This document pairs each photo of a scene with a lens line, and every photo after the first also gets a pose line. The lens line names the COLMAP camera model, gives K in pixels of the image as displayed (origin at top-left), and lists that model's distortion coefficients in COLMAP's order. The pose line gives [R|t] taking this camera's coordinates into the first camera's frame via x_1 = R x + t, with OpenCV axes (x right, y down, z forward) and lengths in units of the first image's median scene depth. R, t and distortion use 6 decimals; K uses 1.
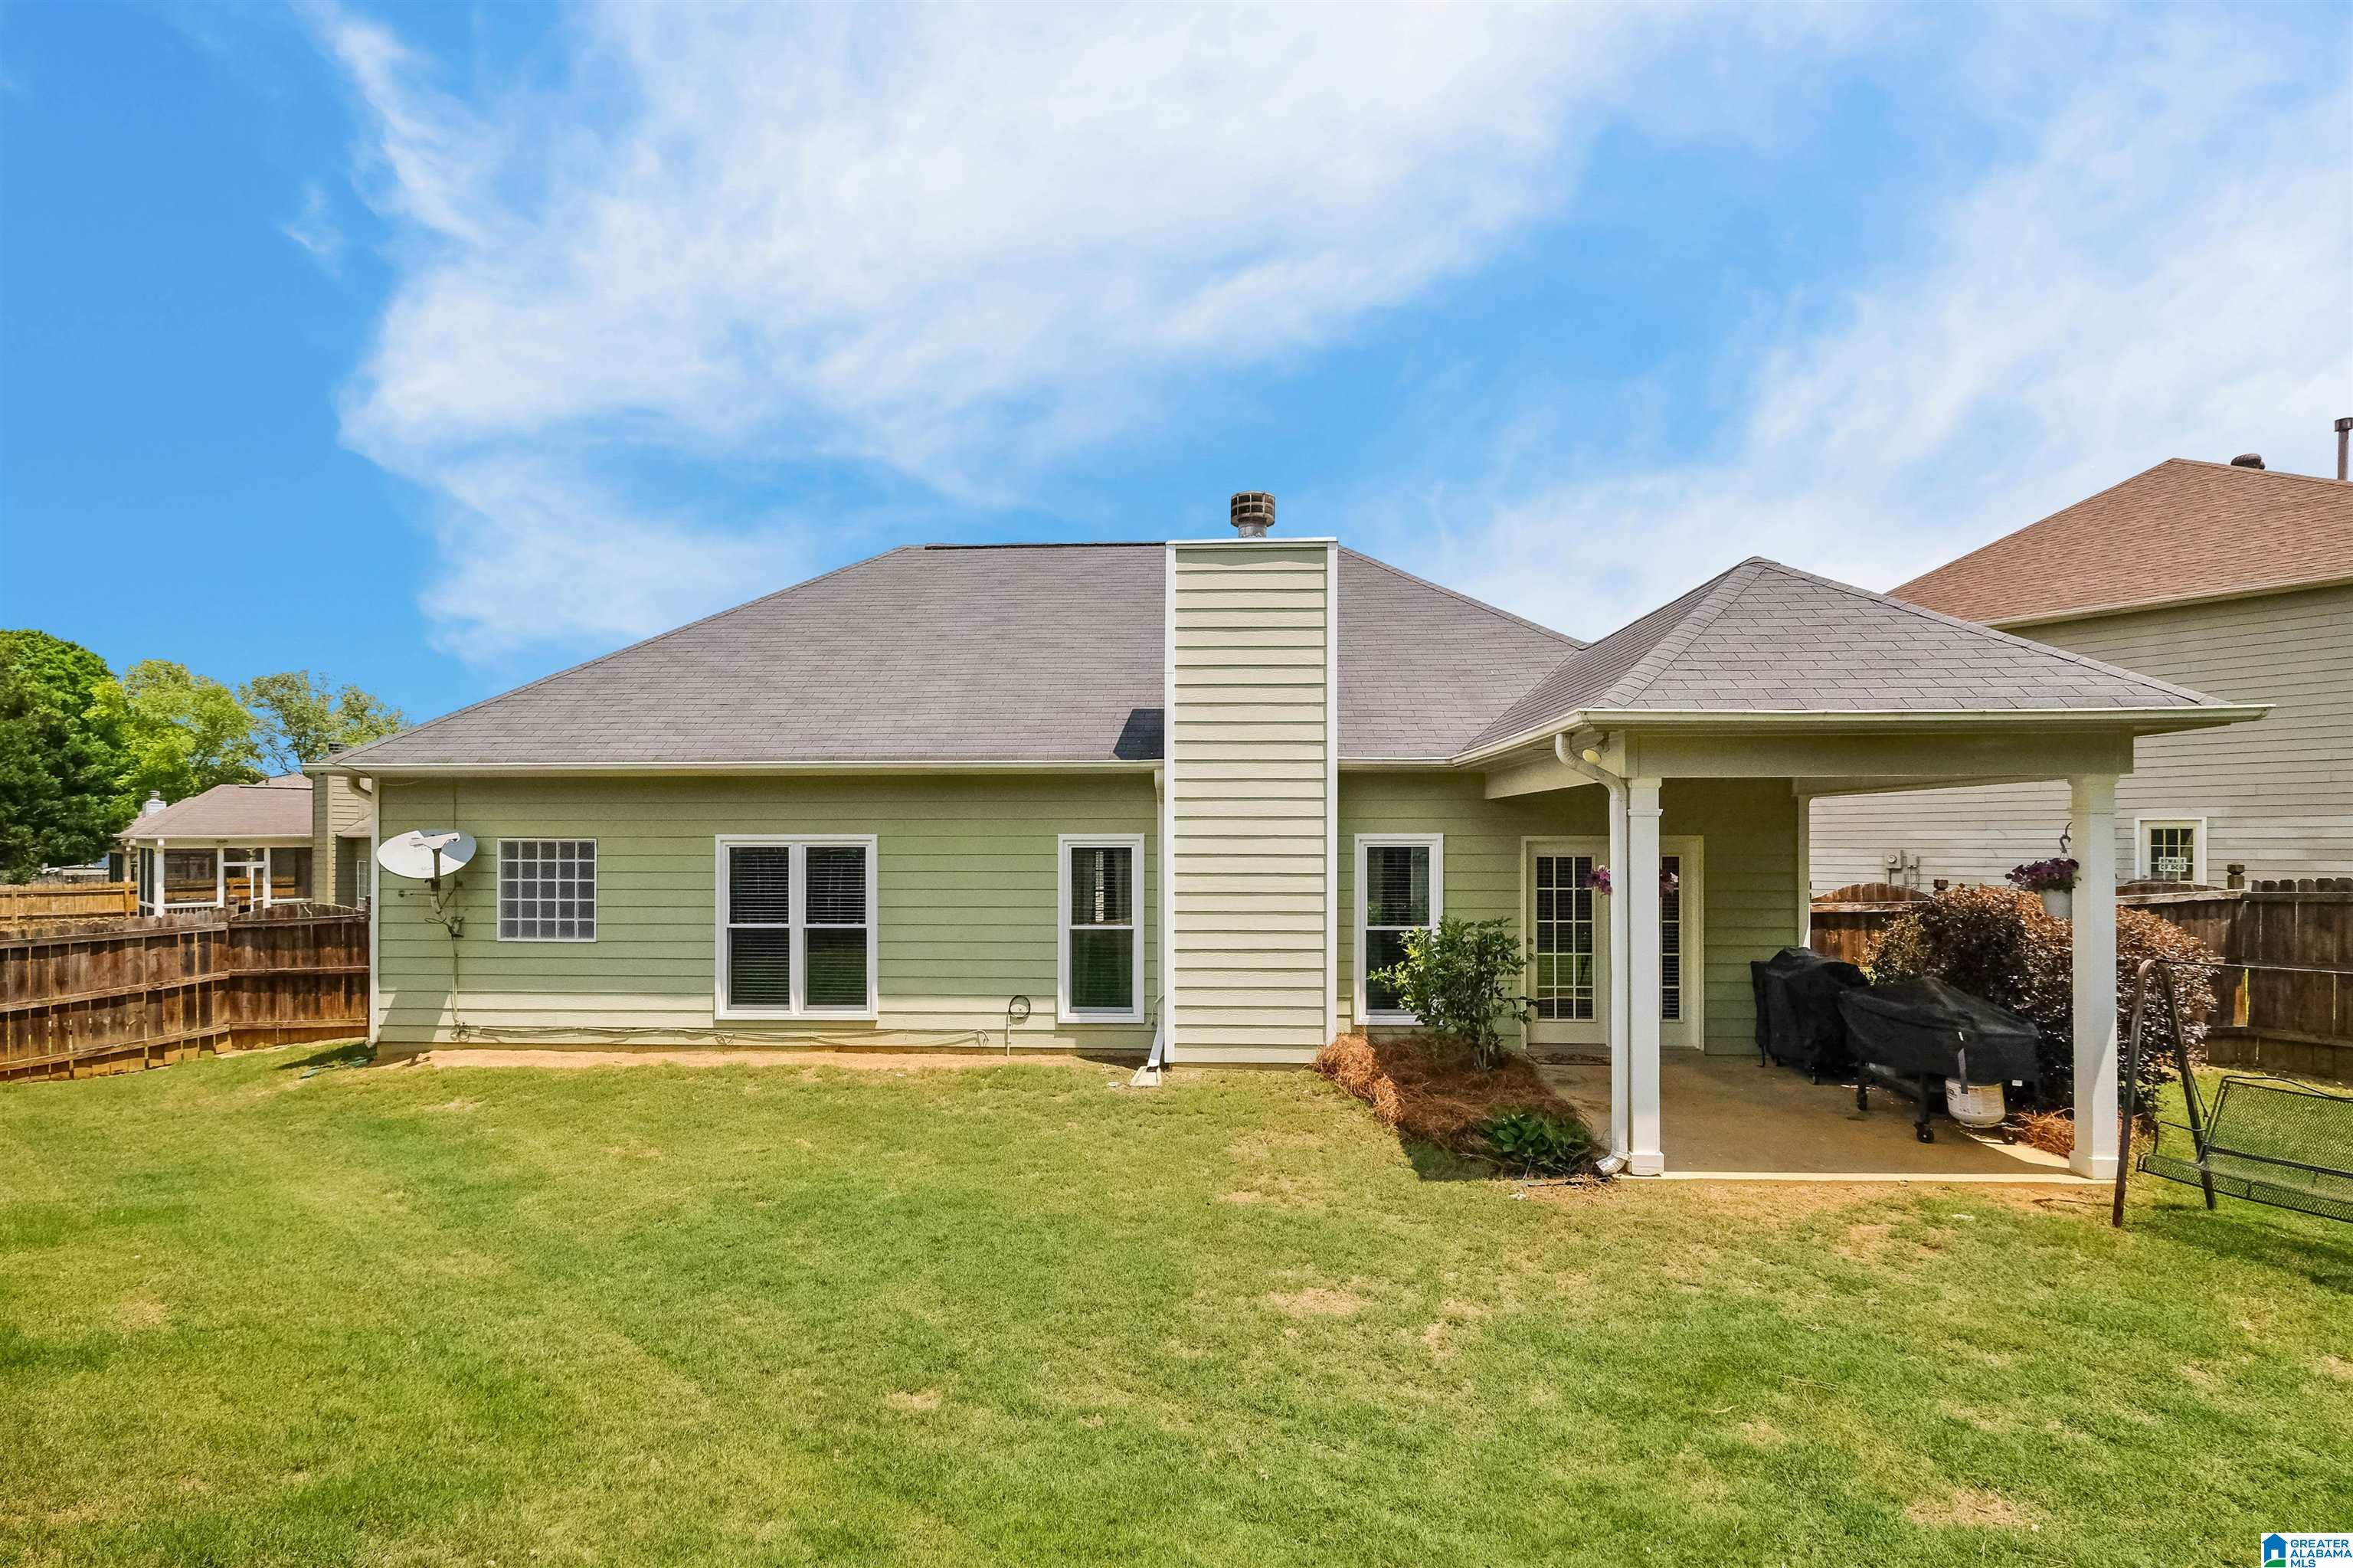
lens RADIAL K [[1031.7, 0, 1176.9], [0, 1031.7, 807.7], [0, 0, 1]] dist [-0.002314, -0.000090]
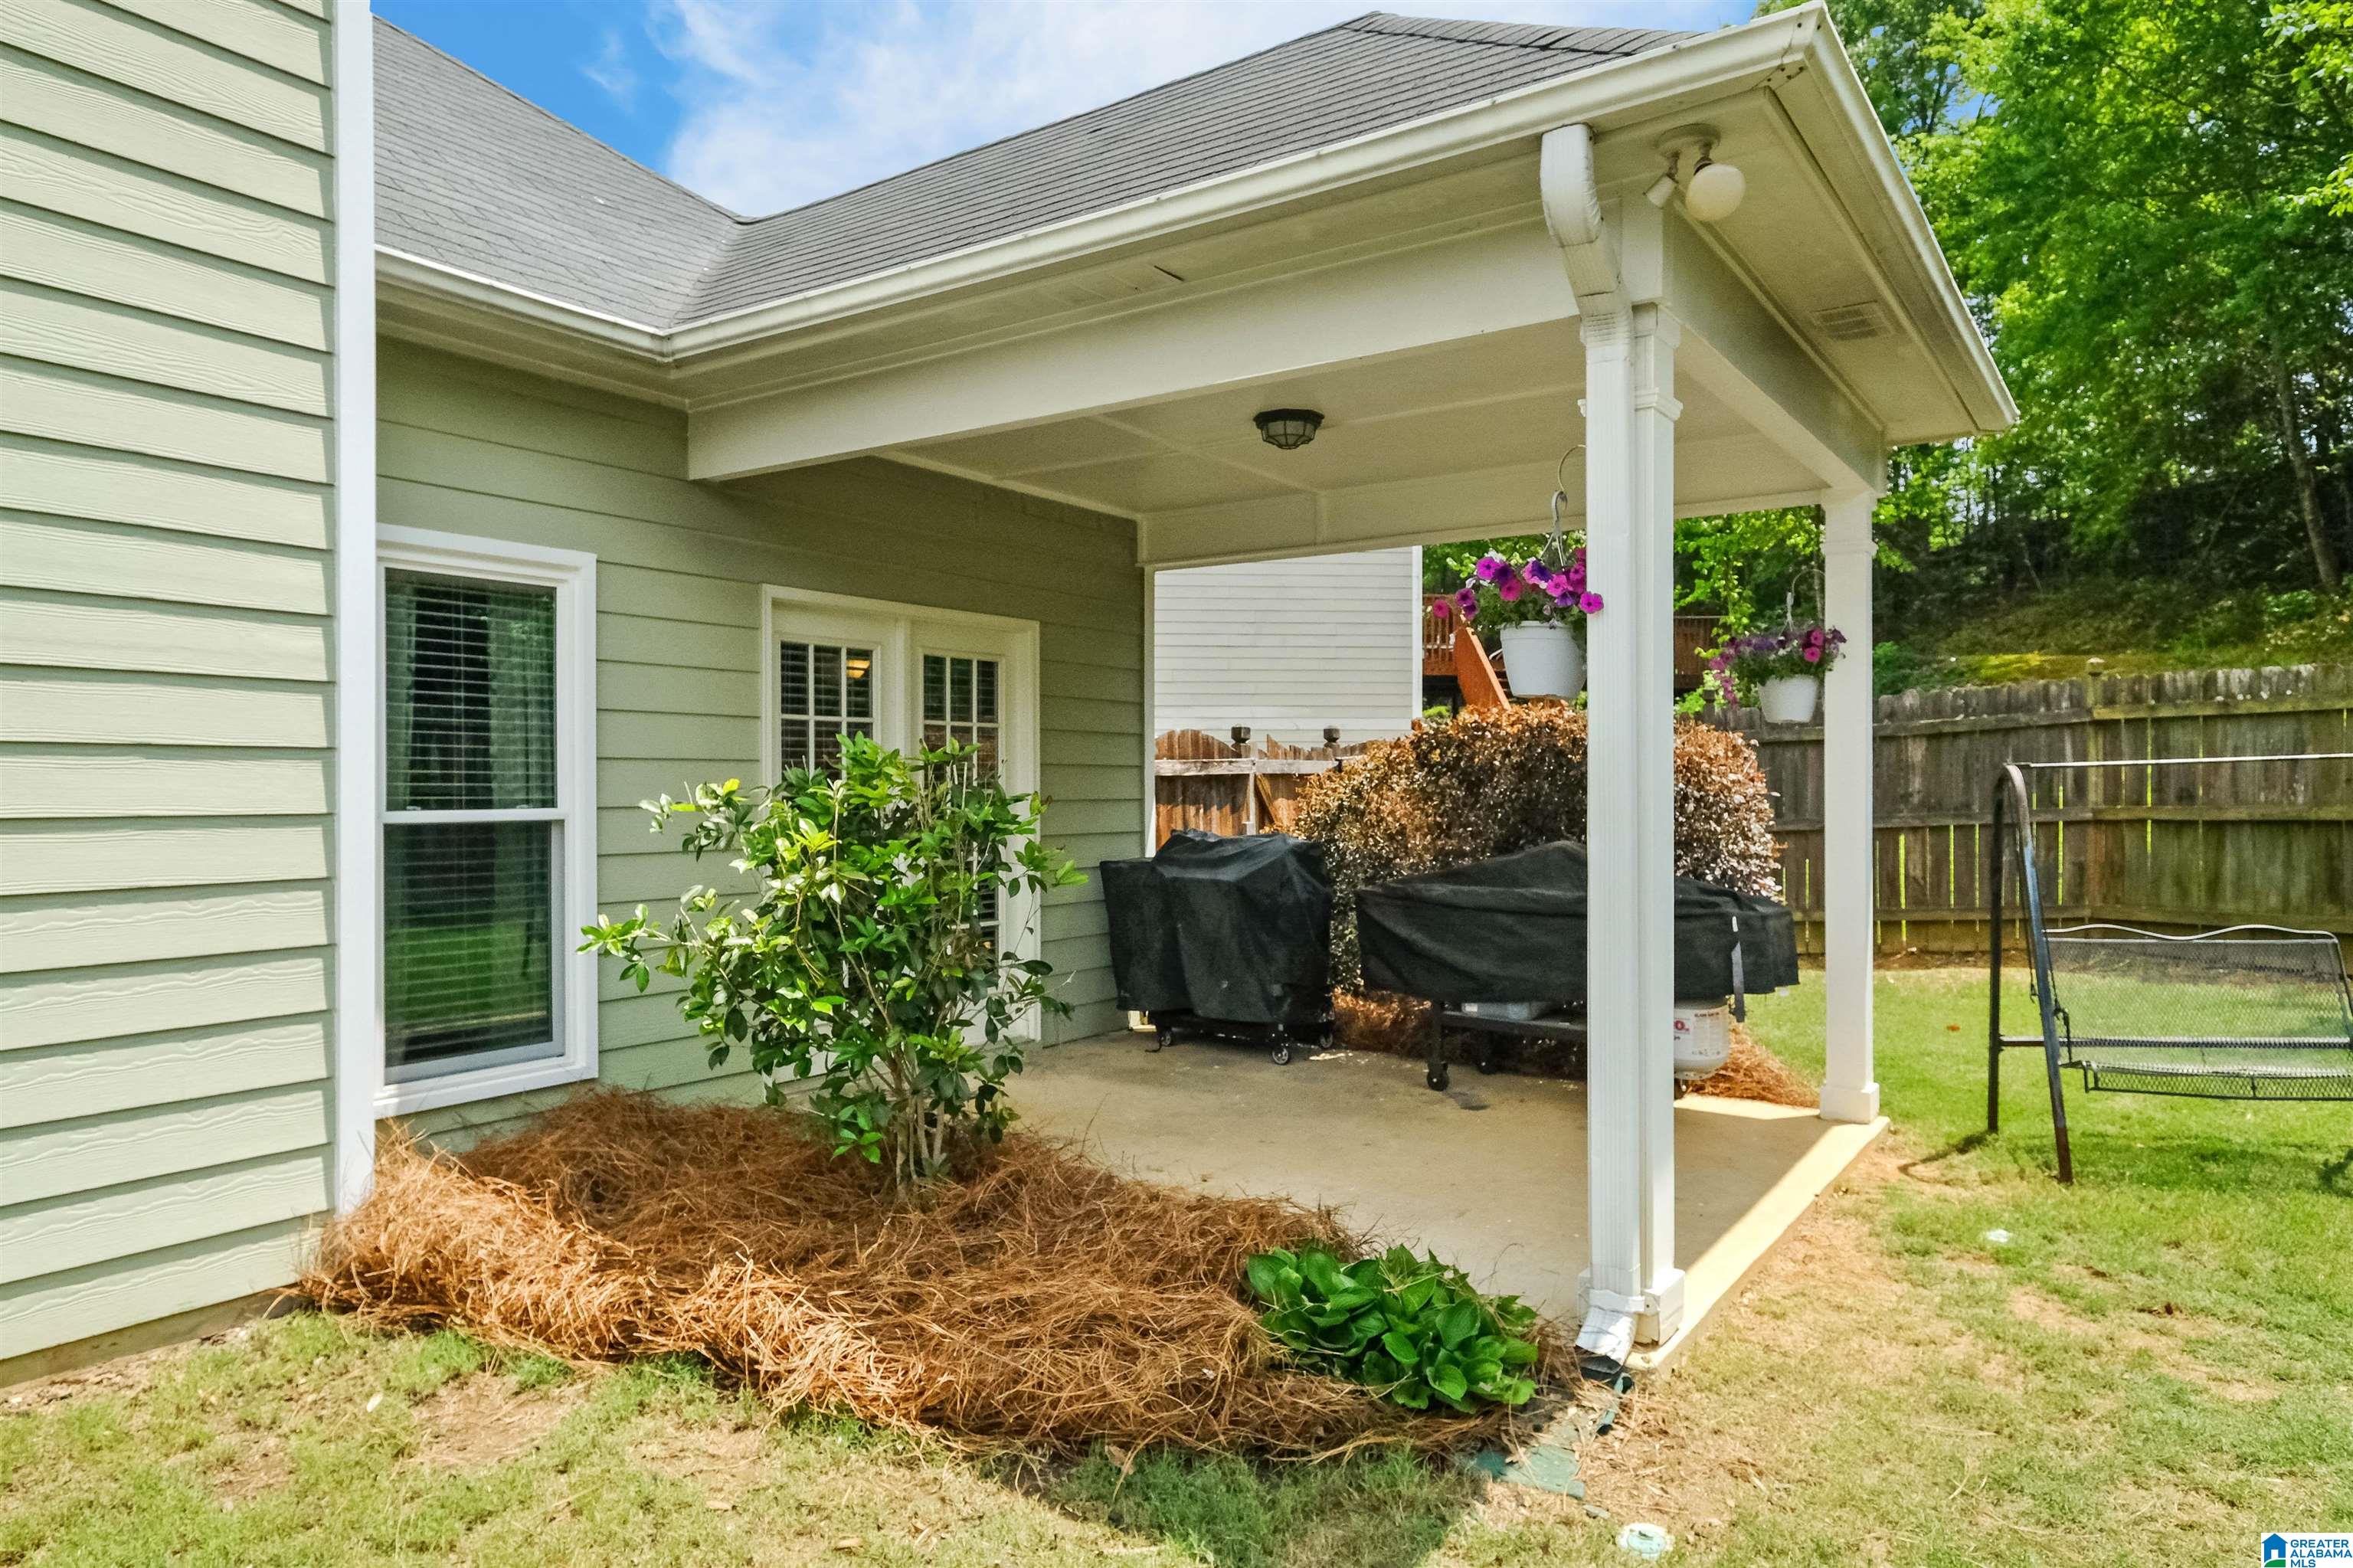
lens RADIAL K [[1459.2, 0, 1122.6], [0, 1459.2, 779.8], [0, 0, 1]] dist [0.000637, -0.000799]
pose [[0.543463, 0.004660, 0.839420, -0.098239], [-0.026829, 0.999570, 0.011820, 0.126752], [-0.839005, -0.028945, 0.543354, 0.759976]]
